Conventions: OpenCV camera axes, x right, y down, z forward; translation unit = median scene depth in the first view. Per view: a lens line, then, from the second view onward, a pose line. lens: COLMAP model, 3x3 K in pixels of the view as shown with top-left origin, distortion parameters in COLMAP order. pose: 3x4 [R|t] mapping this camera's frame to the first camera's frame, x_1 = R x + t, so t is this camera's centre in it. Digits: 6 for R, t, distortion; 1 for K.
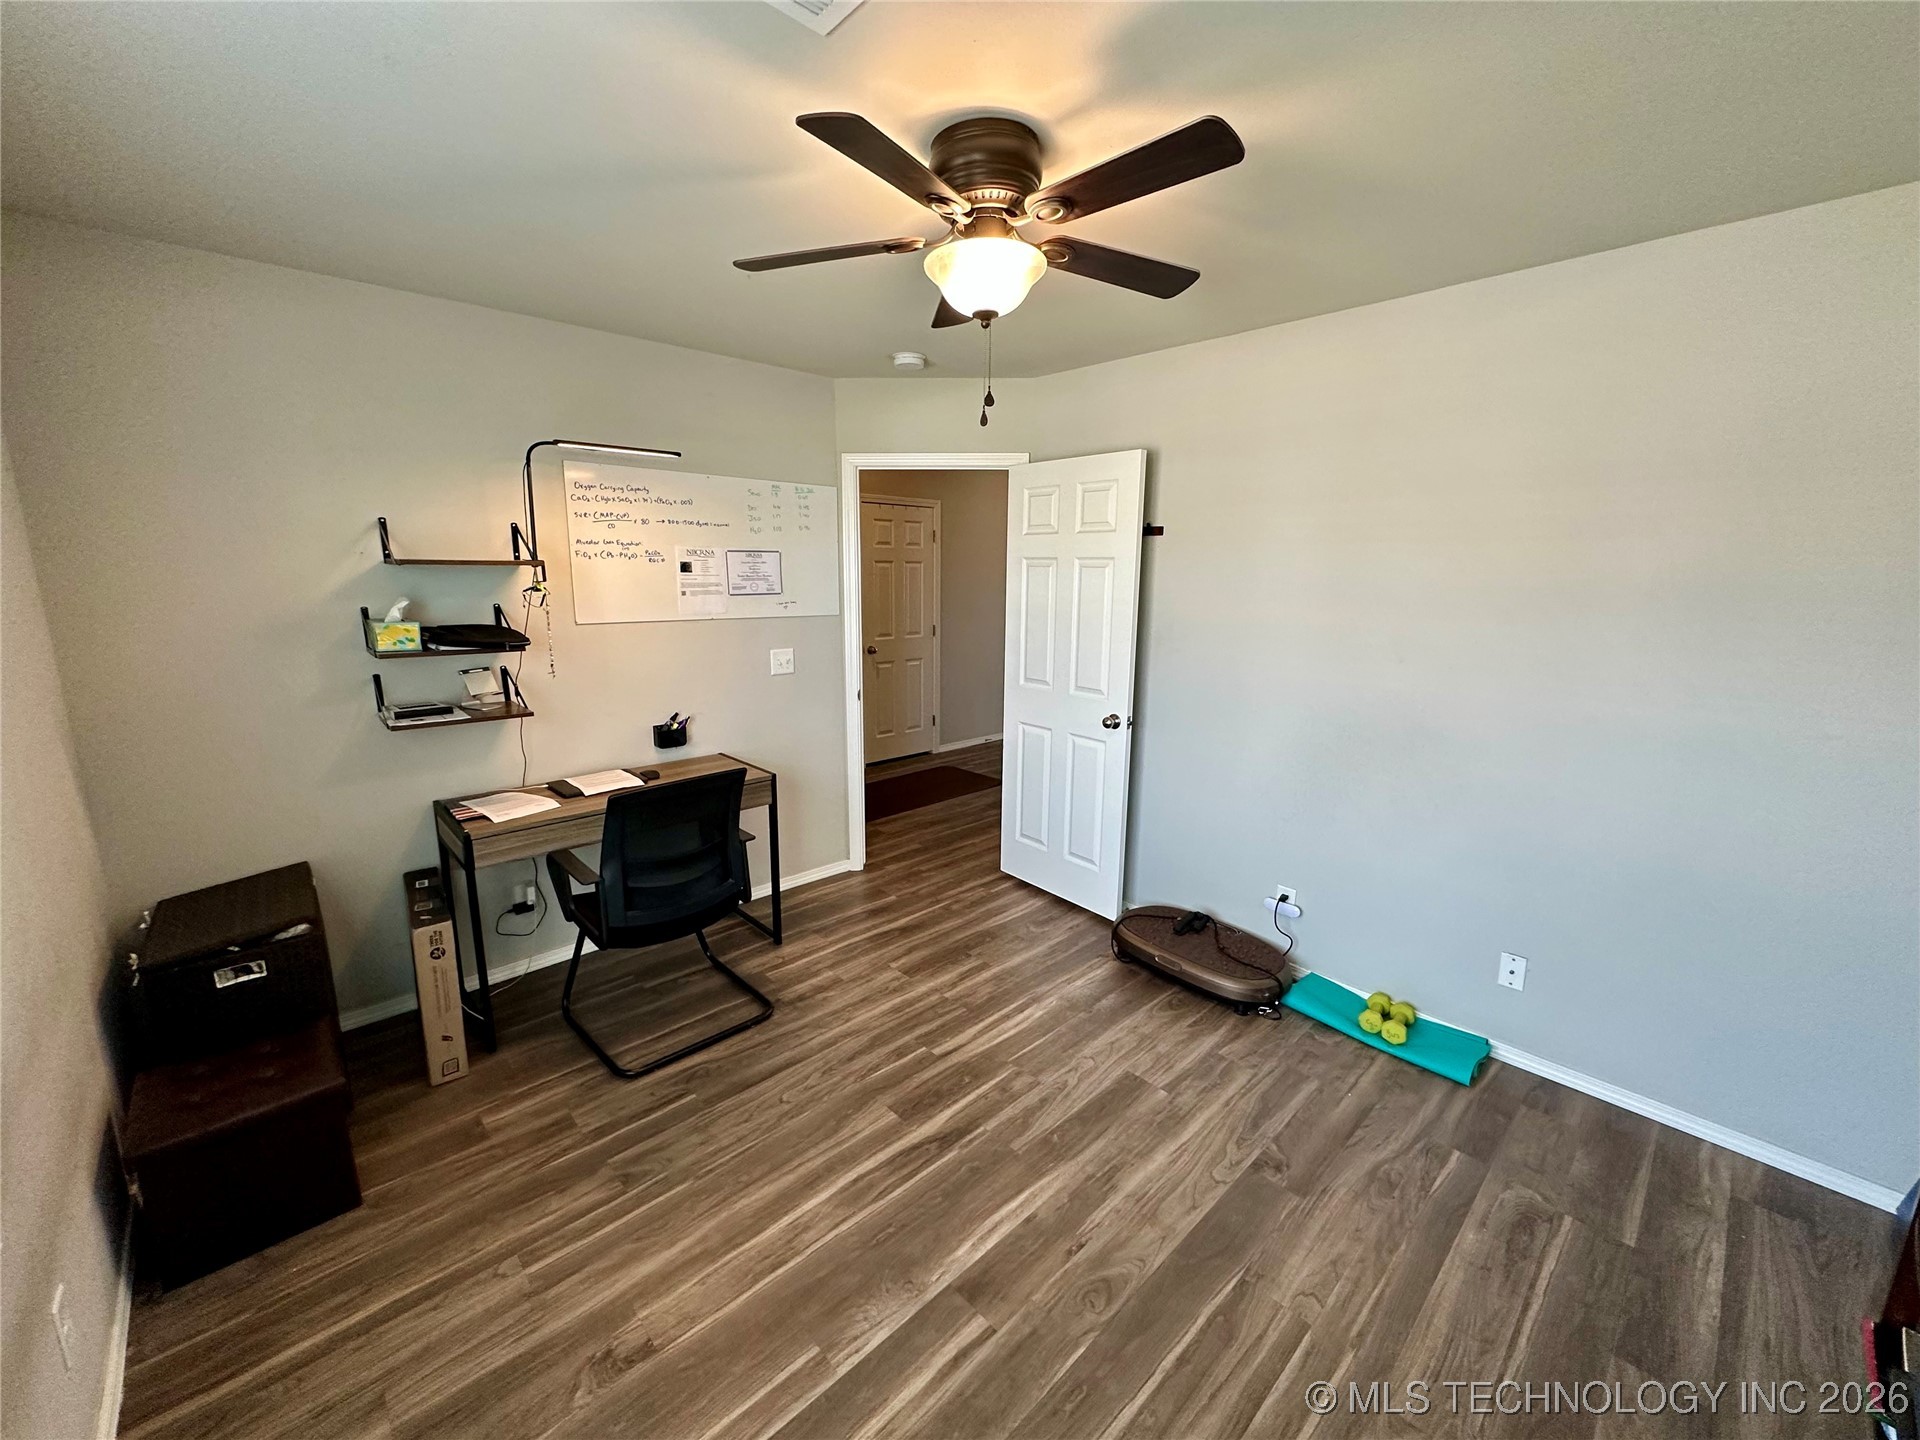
lens RADIAL K [[764.0, 0, 959.9], [0, 764.0, 720.5], [0, 0, 1]] dist [-0.006451, 0.001389]
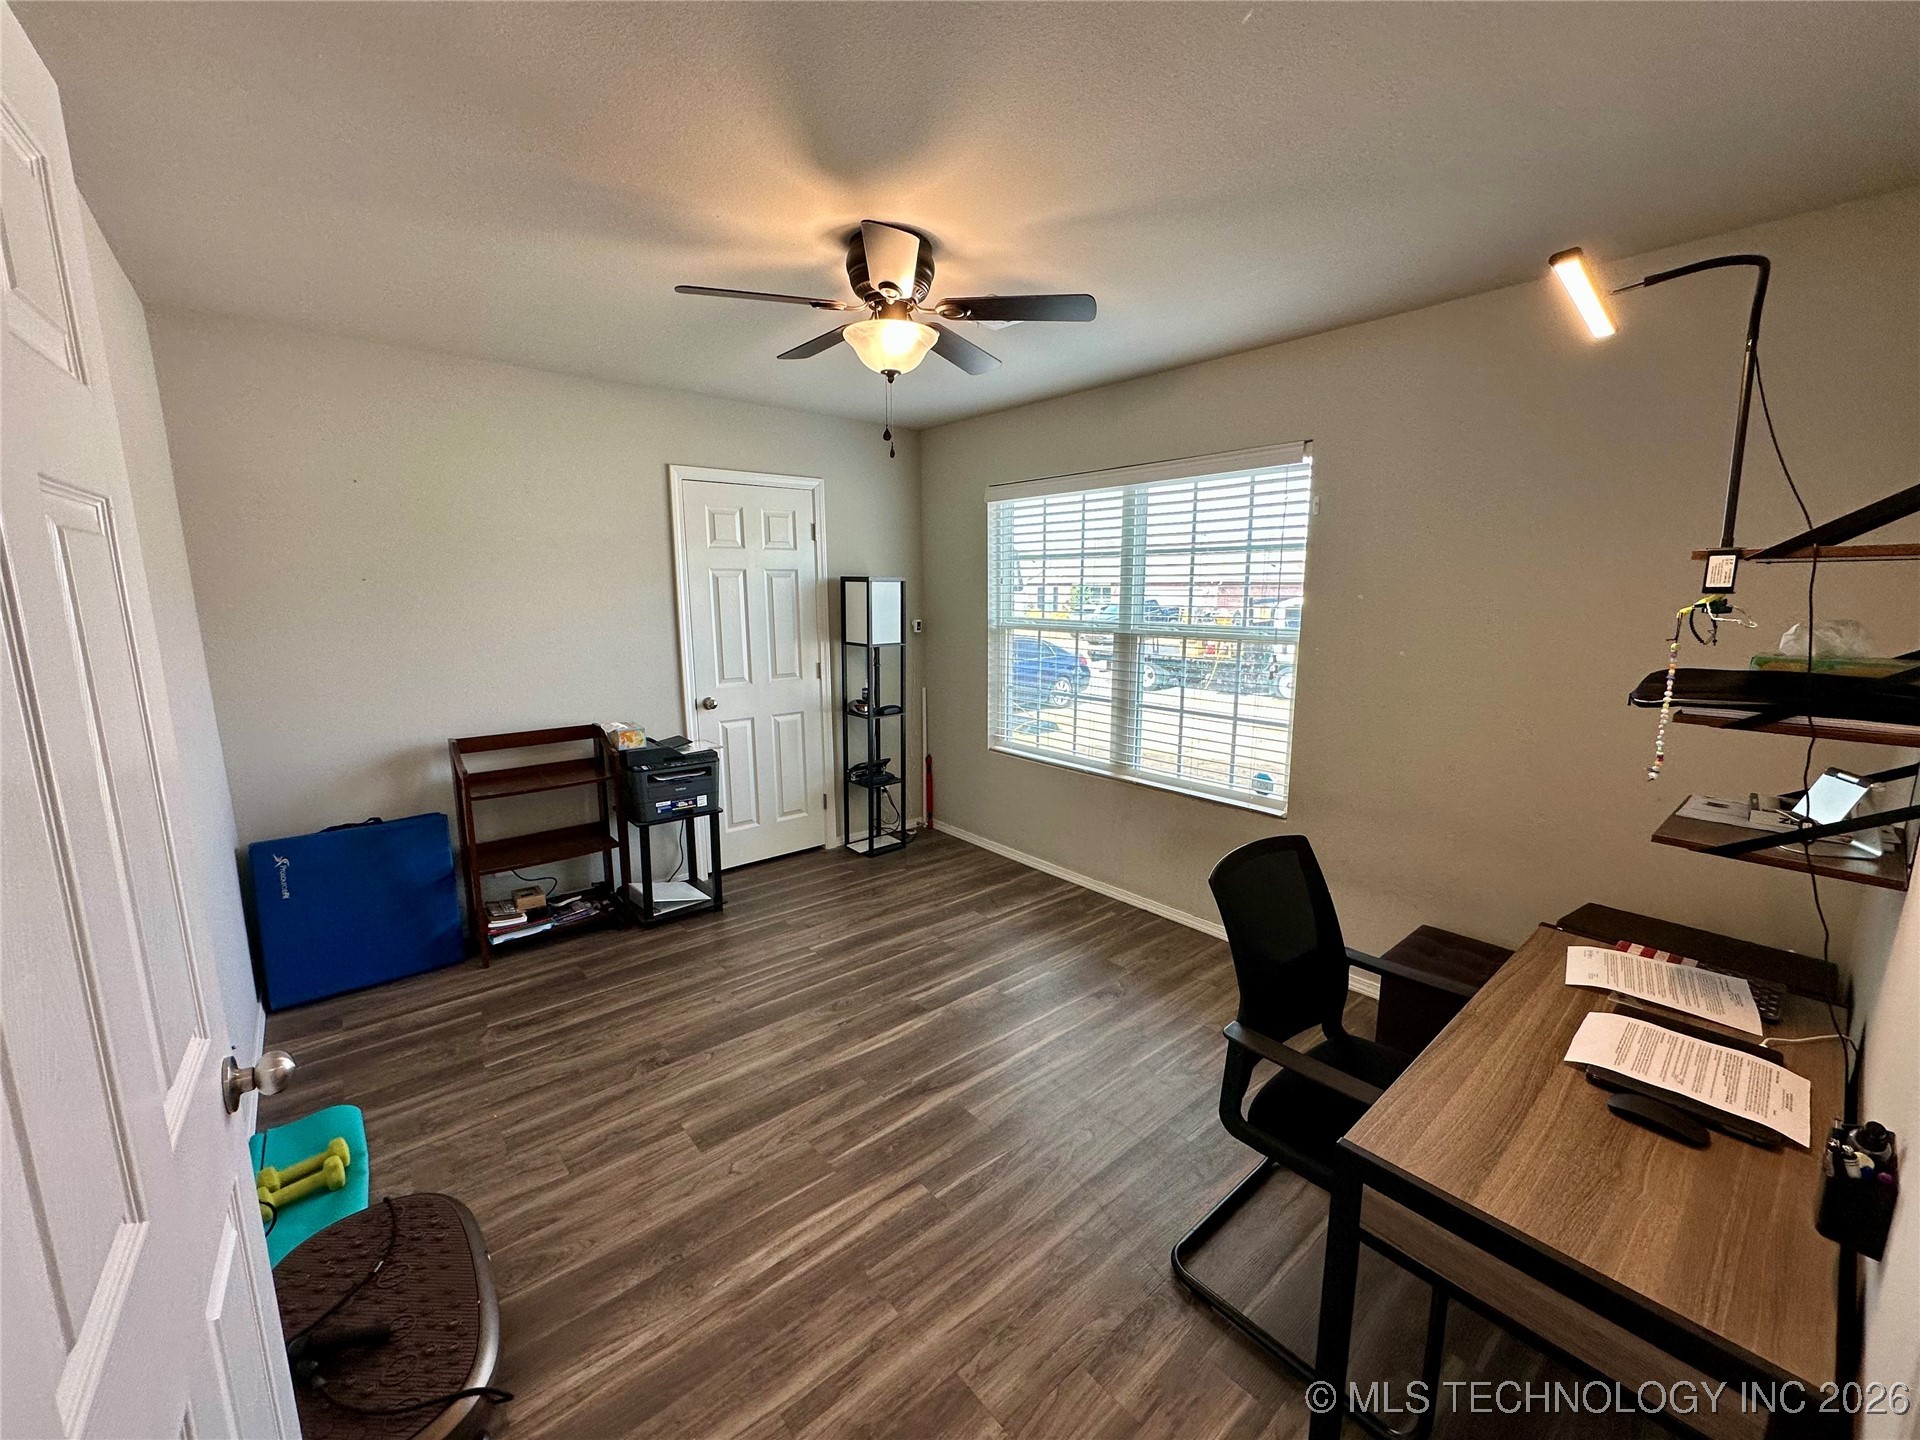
lens RADIAL K [[764.0, 0, 961.3], [0, 764.0, 708.8], [0, 0, 1]] dist [-0.006451, 0.001389]
pose [[-0.998717, -0.014363, 0.048569, -0.108813], [0.003839, 0.934728, 0.355344, -0.317690], [-0.050502, 0.355074, -0.933473, 1.658790]]
